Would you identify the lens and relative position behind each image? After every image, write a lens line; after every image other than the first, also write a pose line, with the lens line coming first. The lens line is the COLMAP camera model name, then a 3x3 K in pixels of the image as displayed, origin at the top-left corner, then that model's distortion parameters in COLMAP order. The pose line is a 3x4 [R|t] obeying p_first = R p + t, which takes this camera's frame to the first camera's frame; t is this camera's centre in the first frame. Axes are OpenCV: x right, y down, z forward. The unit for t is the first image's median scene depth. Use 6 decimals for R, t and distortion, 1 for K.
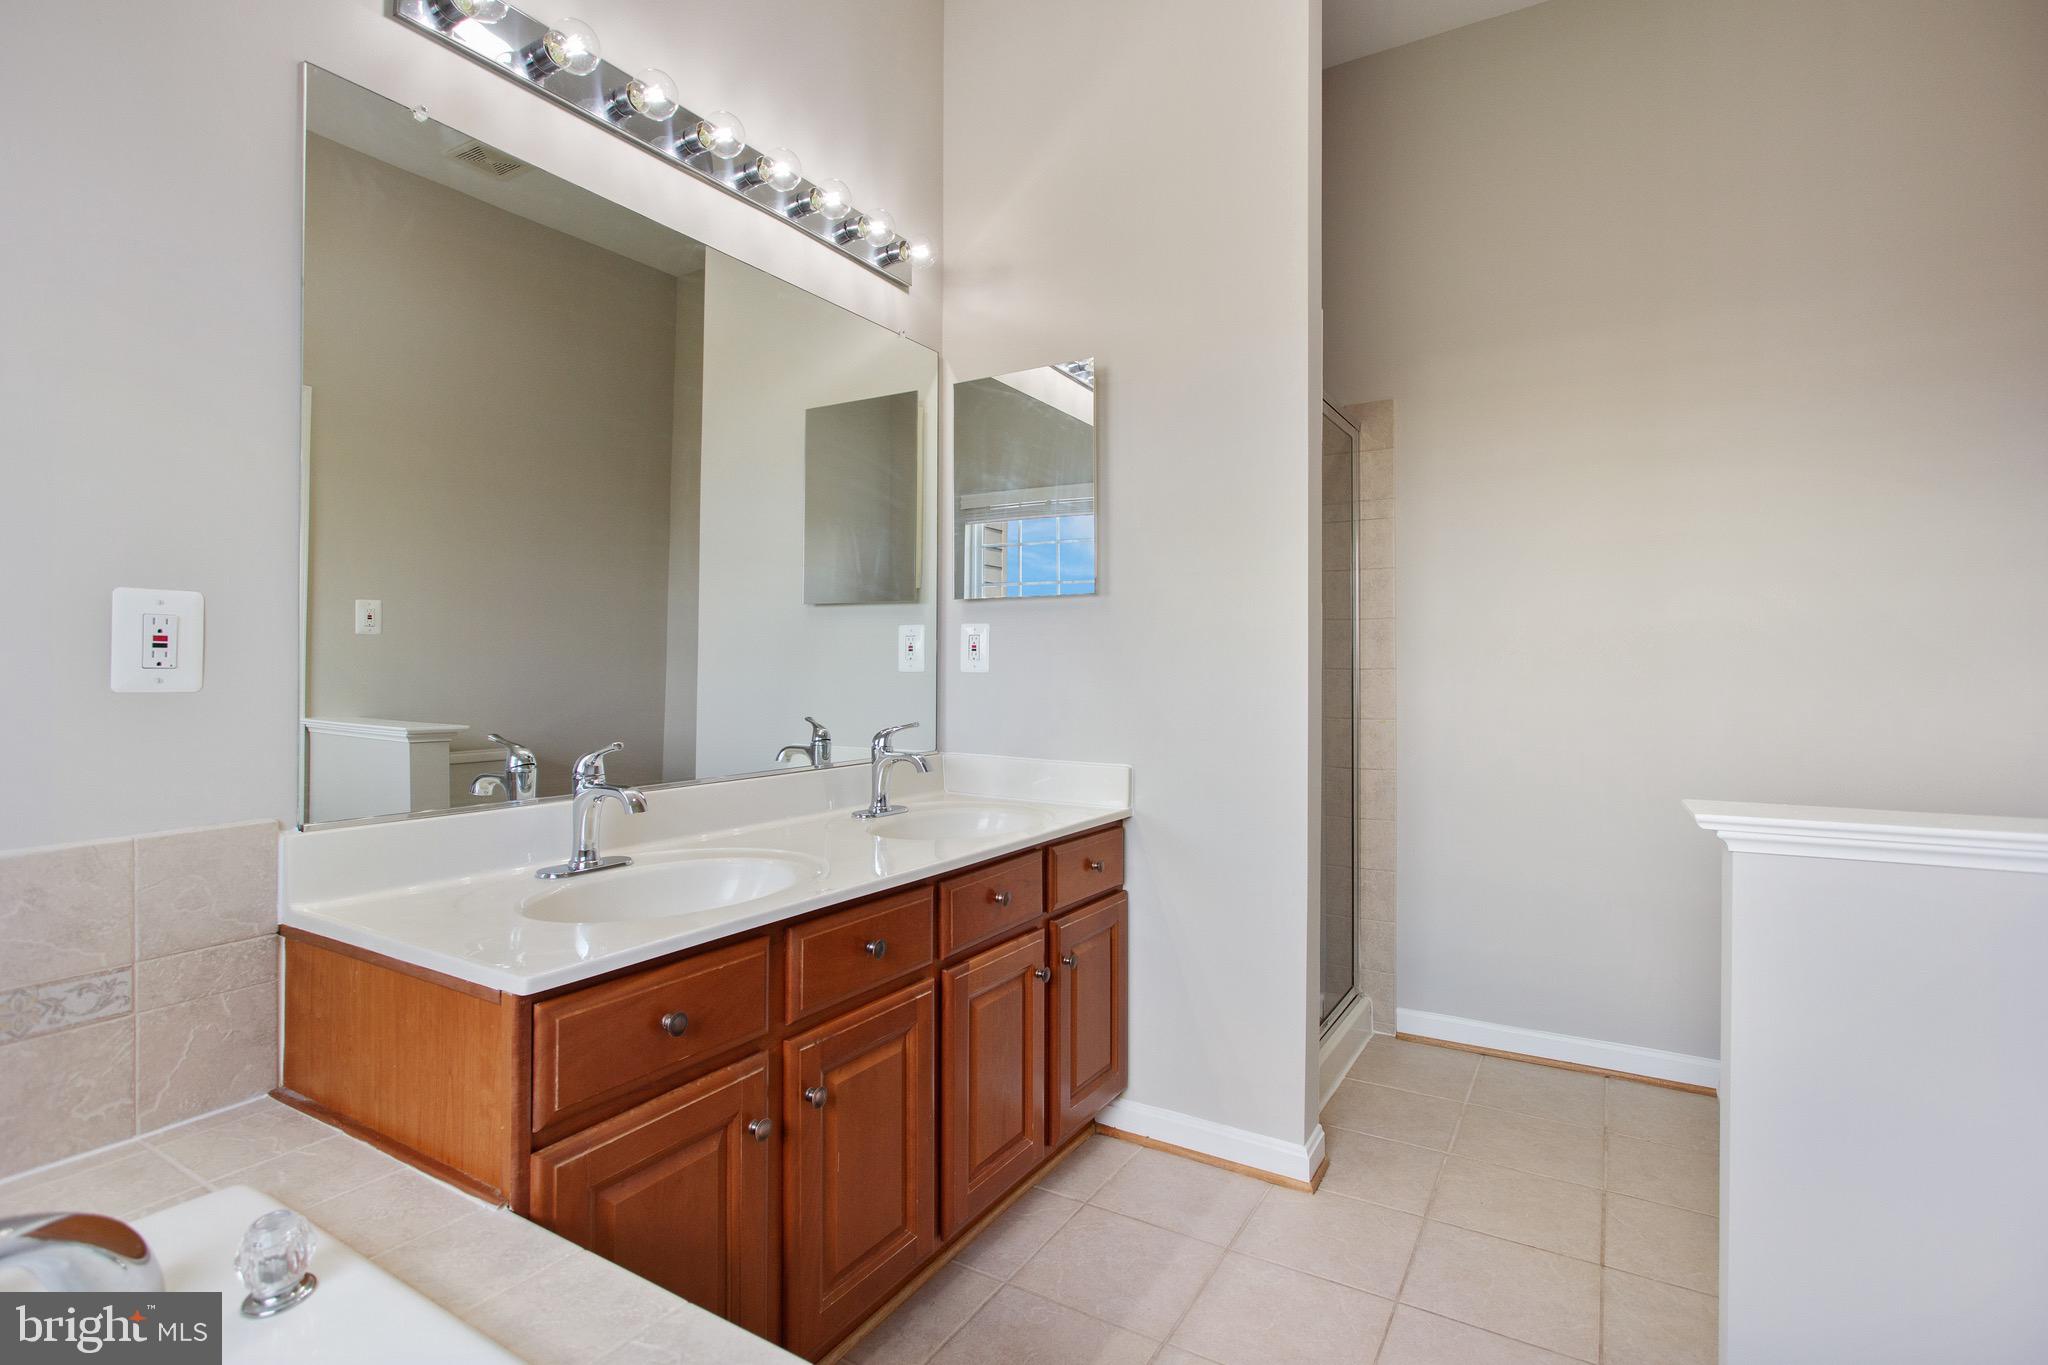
lens RADIAL K [[959.9, 0, 1032.7], [0, 959.9, 673.6], [0, 0, 1]] dist [-0.014638, 0.000622]
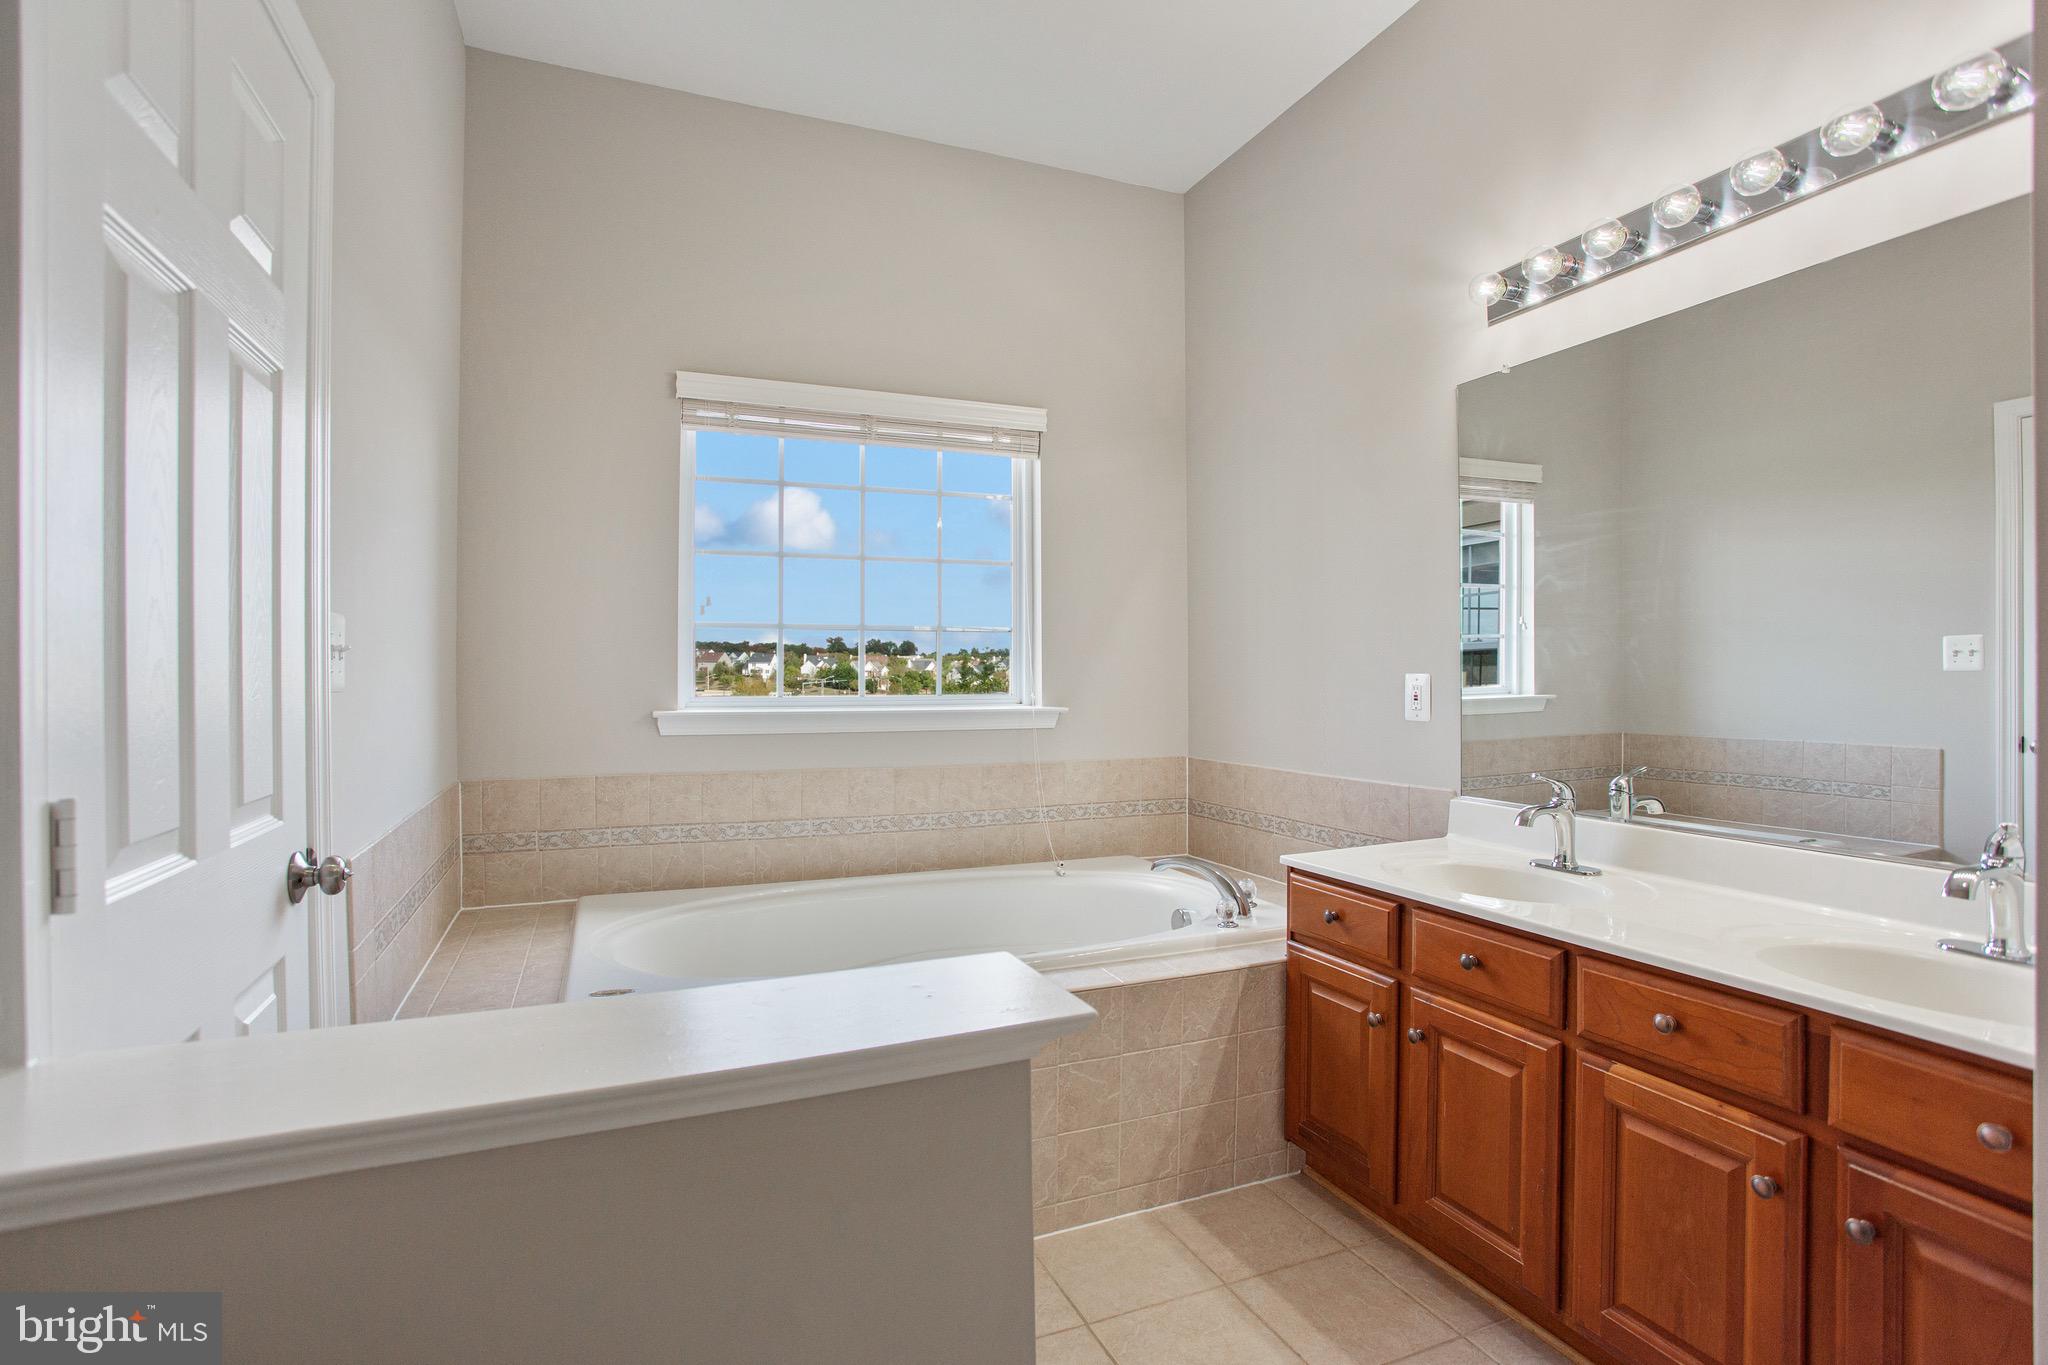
lens RADIAL K [[1007.3, 0, 1021.9], [0, 1007.3, 672.4], [0, 0, 1]] dist [-0.043232, 0.000428]
pose [[-0.598142, 0.004696, -0.801376, 1.066191], [0.011202, 0.999934, -0.002501, -0.069447], [0.801312, -0.010473, -0.598156, 1.195366]]
